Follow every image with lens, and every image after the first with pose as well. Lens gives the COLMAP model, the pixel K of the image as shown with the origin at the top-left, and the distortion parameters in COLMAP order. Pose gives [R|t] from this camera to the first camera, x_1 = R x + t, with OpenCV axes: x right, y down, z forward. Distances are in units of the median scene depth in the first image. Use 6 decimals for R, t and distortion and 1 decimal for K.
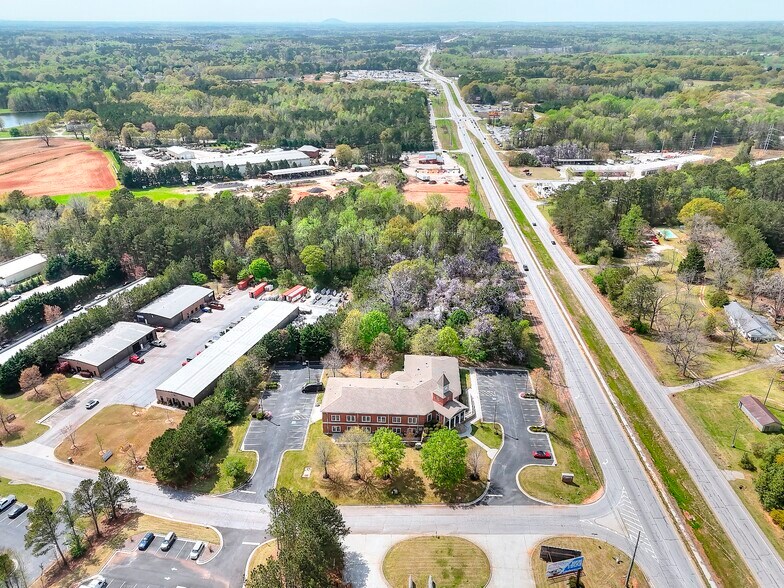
lens RADIAL K [[574.4, 0, 392.0], [0, 574.4, 294.0], [0, 0, 1]] dist [0.069637, -0.063376]
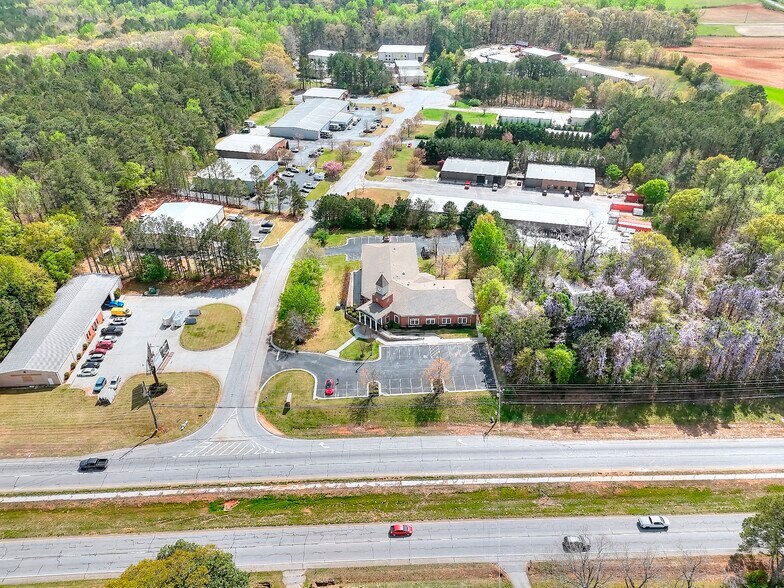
lens RADIAL K [[574.4, 0, 392.0], [0, 574.4, 294.0], [0, 0, 1]] dist [0.069637, -0.063376]
pose [[0.089559, 0.557917, -0.825050, 0.692810], [-0.415455, 0.773796, 0.478160, -0.229263], [0.905194, 0.299948, 0.301090, 0.577095]]
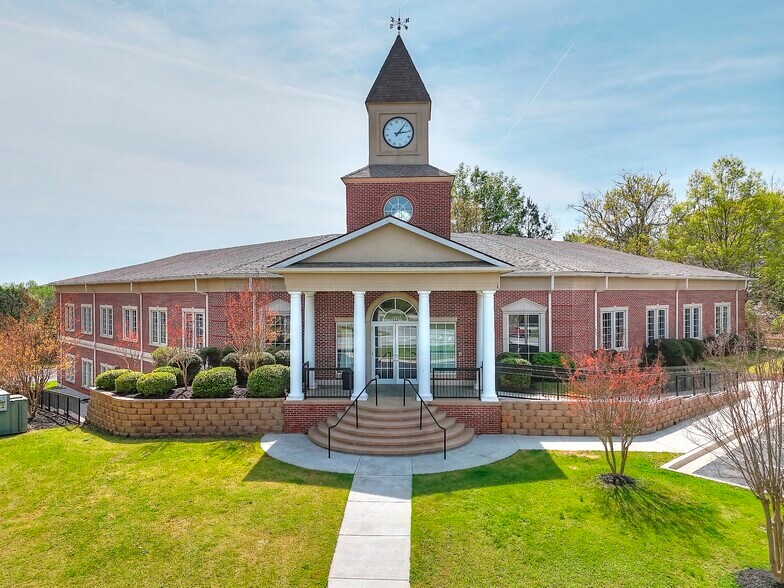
lens RADIAL K [[574.4, 0, 392.0], [0, 574.4, 294.0], [0, 0, 1]] dist [0.069637, -0.063376]
pose [[0.710068, 0.006622, -0.704102, 0.152170], [-0.293967, 0.911430, -0.287886, 0.188992], [0.639834, 0.411401, 0.649124, 0.723524]]
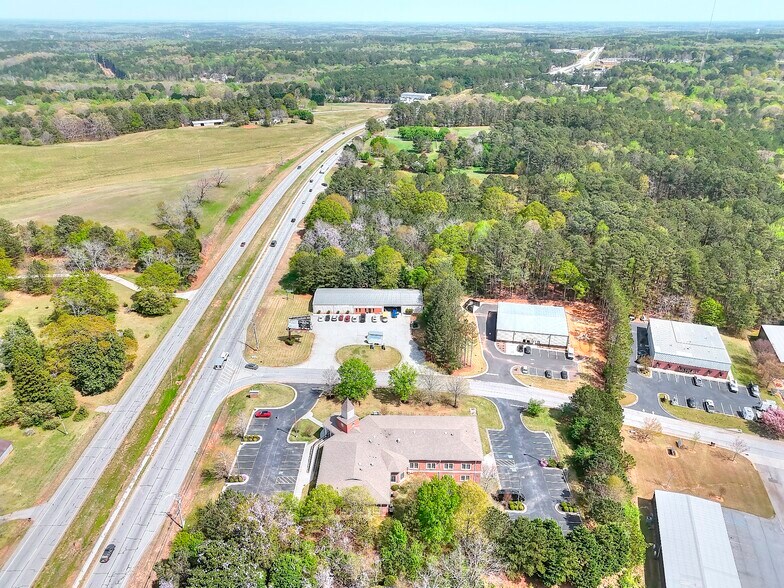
lens RADIAL K [[574.4, 0, 392.0], [0, 574.4, 294.0], [0, 0, 1]] dist [0.069637, -0.063376]
pose [[-0.999335, 0.021194, -0.029678, 0.032917], [-0.009339, 0.637921, 0.770045, -0.525950], [0.035253, 0.769810, -0.637299, 1.139503]]
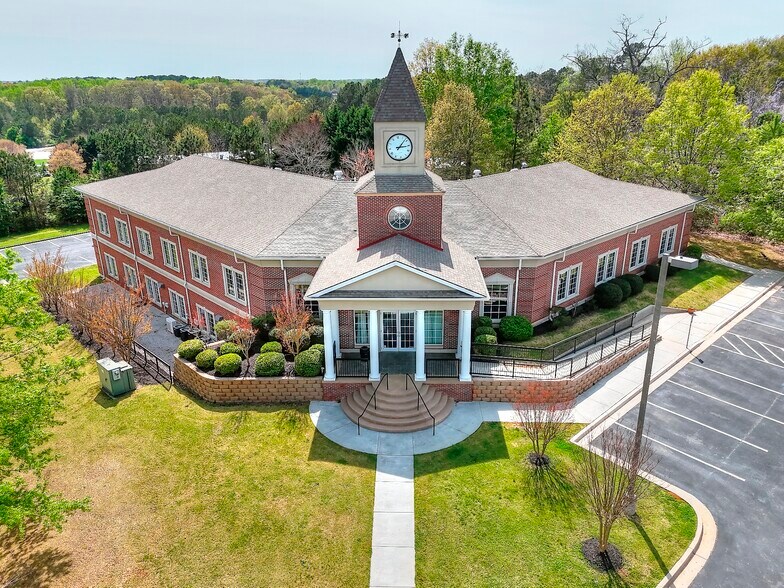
lens RADIAL K [[574.4, 0, 392.0], [0, 574.4, 294.0], [0, 0, 1]] dist [0.069637, -0.063376]
pose [[0.724443, 0.240206, -0.646130, 0.166495], [-0.281746, 0.958634, 0.040488, 0.155252], [0.629128, 0.152713, 0.762153, 0.687197]]
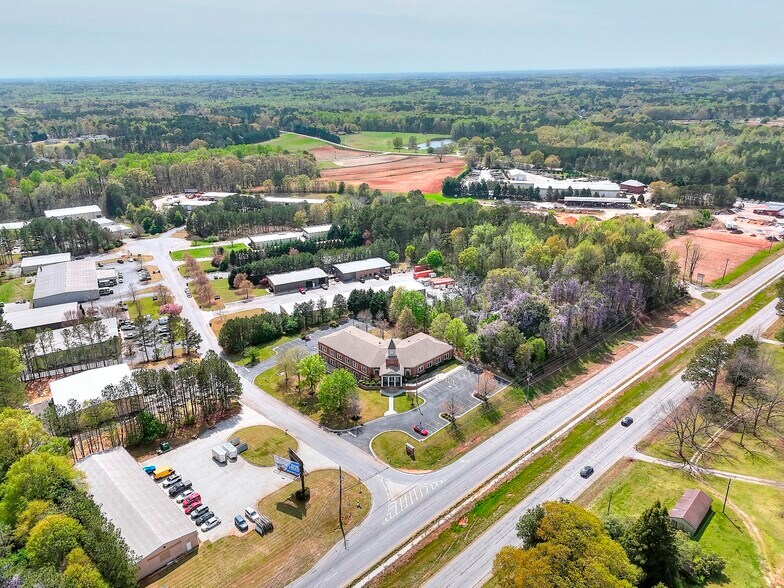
lens RADIAL K [[574.4, 0, 392.0], [0, 574.4, 294.0], [0, 0, 1]] dist [0.069637, -0.063376]
pose [[0.724664, 0.237808, -0.646769, 0.637045], [-0.279732, 0.959274, 0.039290, 0.004821], [0.629772, 0.152450, 0.761674, 0.081499]]
